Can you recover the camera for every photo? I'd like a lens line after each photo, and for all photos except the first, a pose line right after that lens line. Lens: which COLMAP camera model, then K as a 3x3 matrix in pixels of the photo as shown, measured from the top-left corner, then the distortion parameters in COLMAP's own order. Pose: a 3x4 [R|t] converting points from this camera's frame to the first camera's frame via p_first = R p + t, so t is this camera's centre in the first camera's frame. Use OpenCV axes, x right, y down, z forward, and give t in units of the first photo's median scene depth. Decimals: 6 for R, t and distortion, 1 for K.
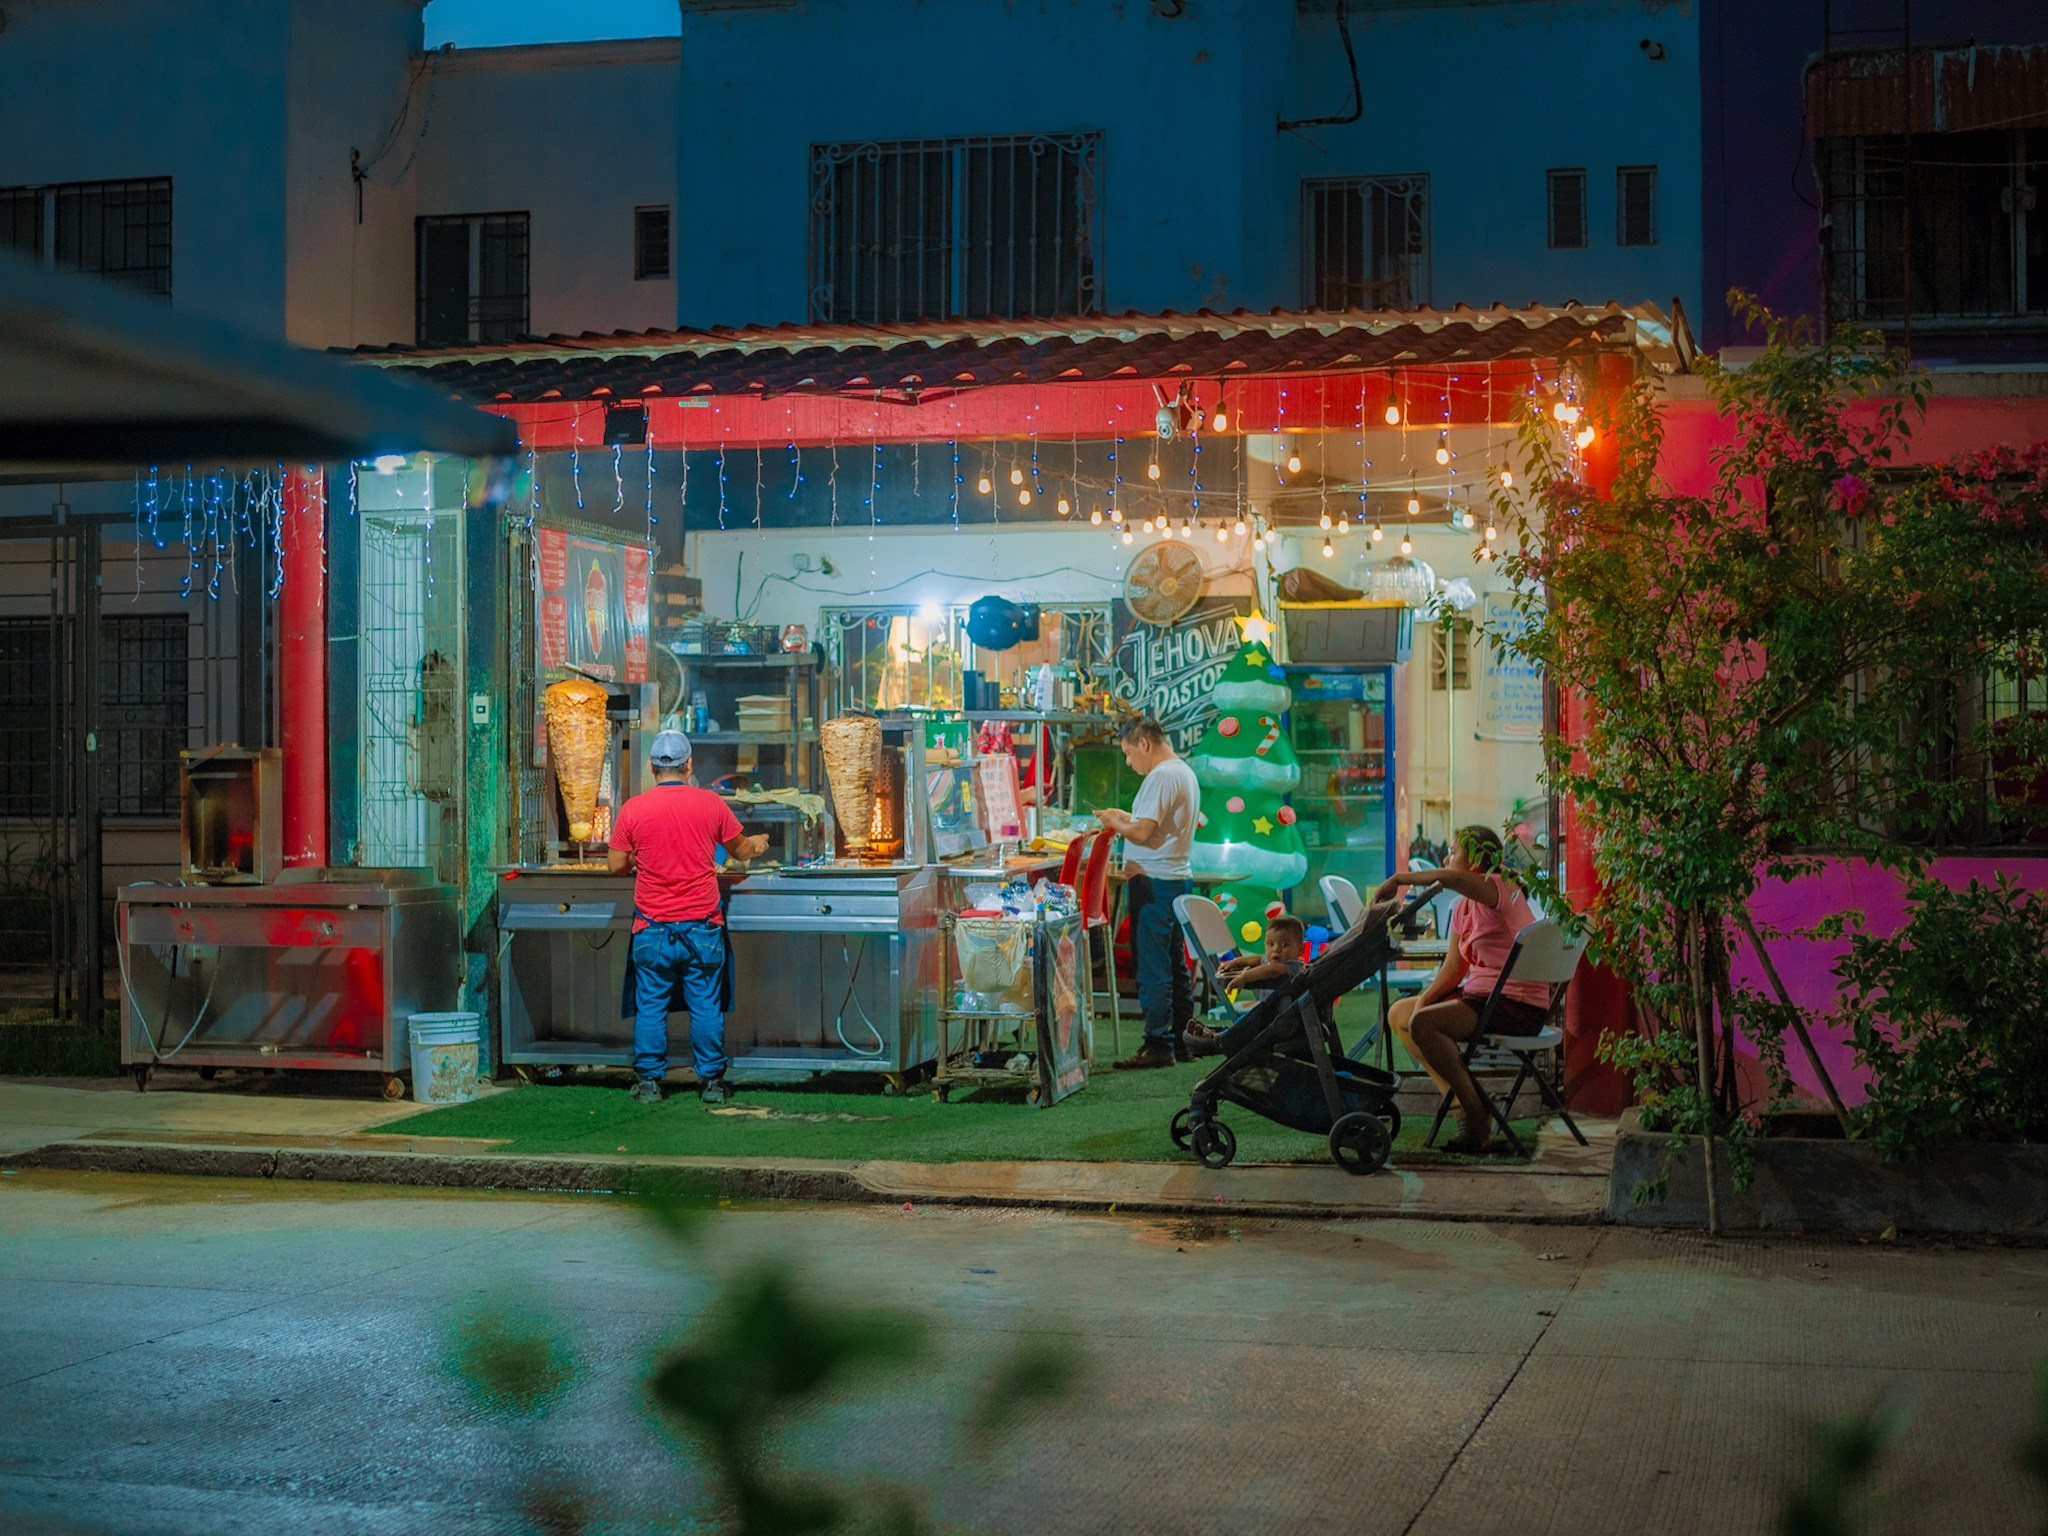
lens RADIAL K [[3156.2, 0, 1024.0], [0, 3156.2, 768.0], [0, 0, 1]] dist [-0.104557, 0.011298]
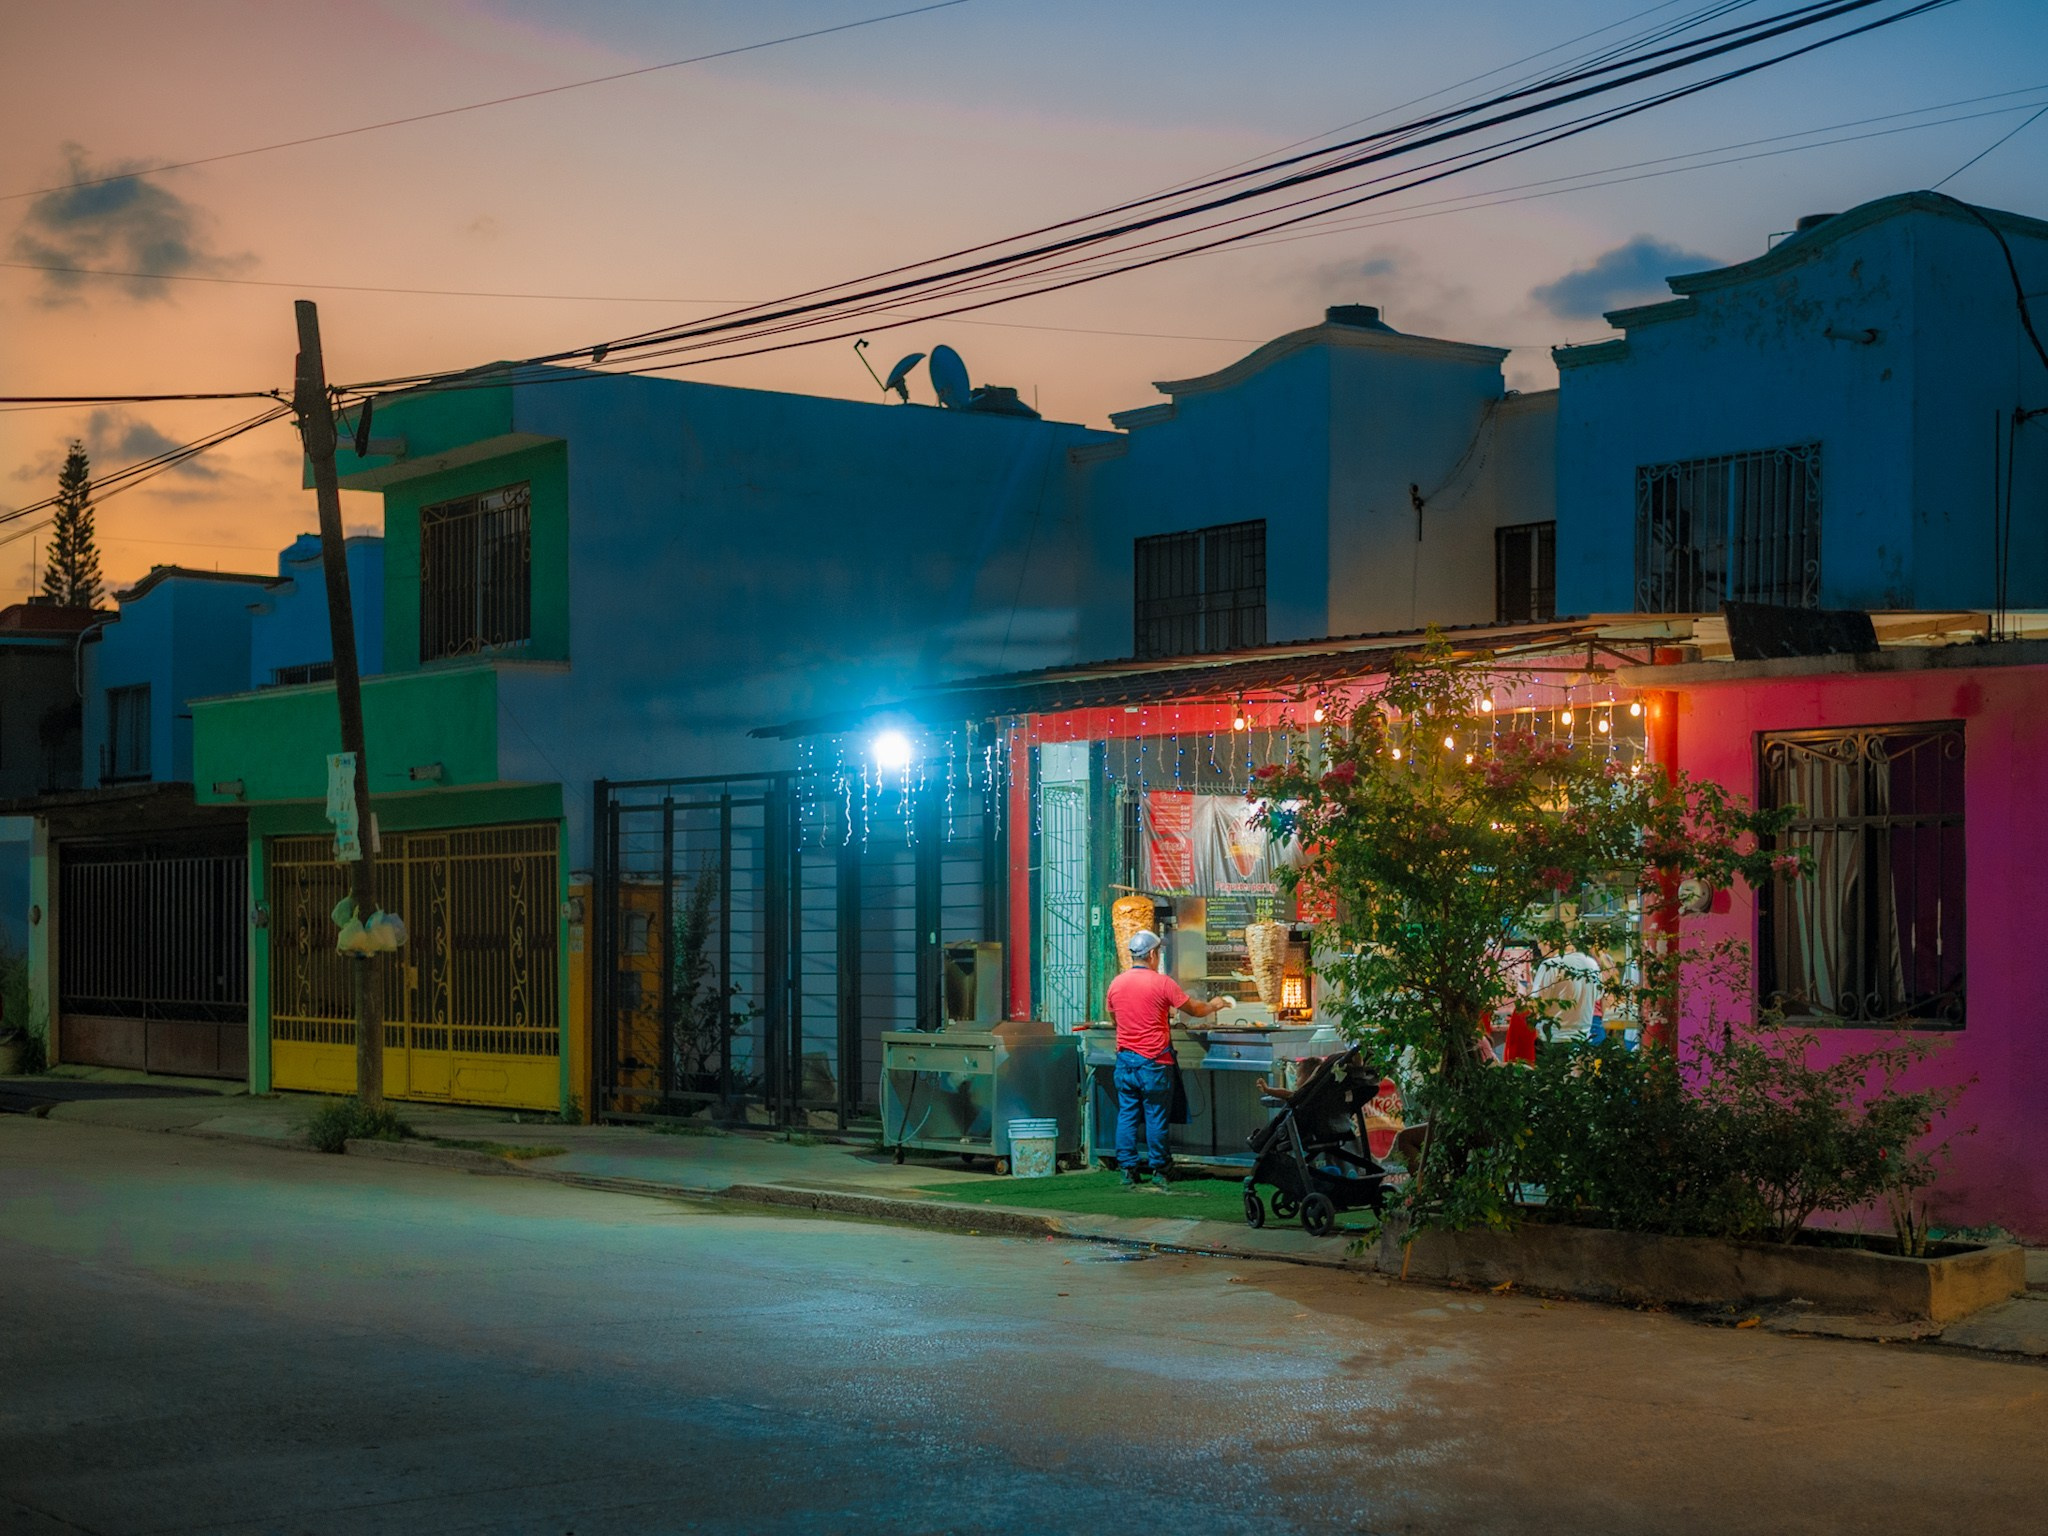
lens RADIAL K [[3156.2, 0, 1024.0], [0, 3156.2, 768.0], [0, 0, 1]] dist [-0.104557, 0.011298]
pose [[0.791408, -0.026641, -0.610708, 0.521397], [-0.014635, 0.997938, -0.062498, 0.003891], [0.611114, 0.058399, 0.789386, -0.140259]]
